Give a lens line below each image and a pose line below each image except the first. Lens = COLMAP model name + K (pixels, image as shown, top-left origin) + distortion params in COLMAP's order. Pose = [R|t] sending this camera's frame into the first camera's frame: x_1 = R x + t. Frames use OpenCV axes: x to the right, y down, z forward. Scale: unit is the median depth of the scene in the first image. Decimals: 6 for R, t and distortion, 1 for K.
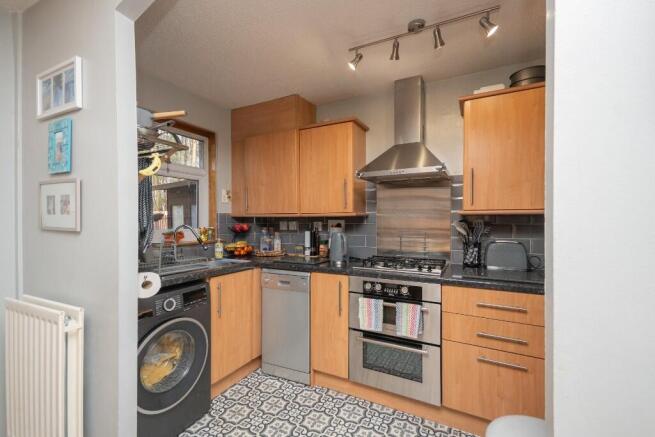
lens RADIAL K [[298.6, 0, 327.5], [0, 298.6, 218.5], [0, 0, 1]] dist [0.002234, 0.000276]
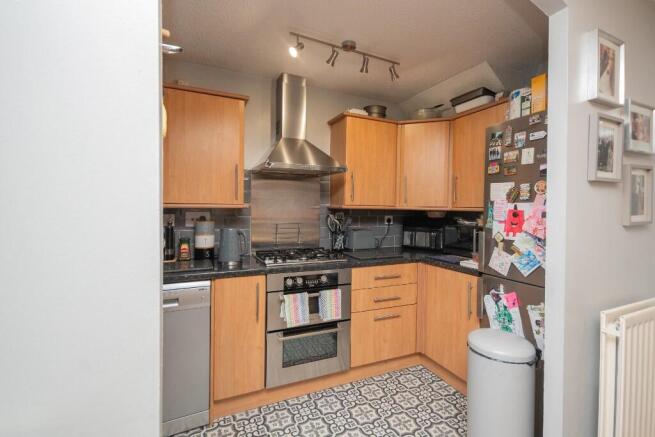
lens RADIAL K [[309.3, 0, 328.2], [0, 309.3, 209.9], [0, 0, 1]] dist [-0.037689, 0.000347]
pose [[0.578547, 0.010263, 0.815585, -0.624570], [-0.010866, 0.999929, -0.004874, -0.001748], [-0.815577, -0.006042, 0.578617, 0.335876]]
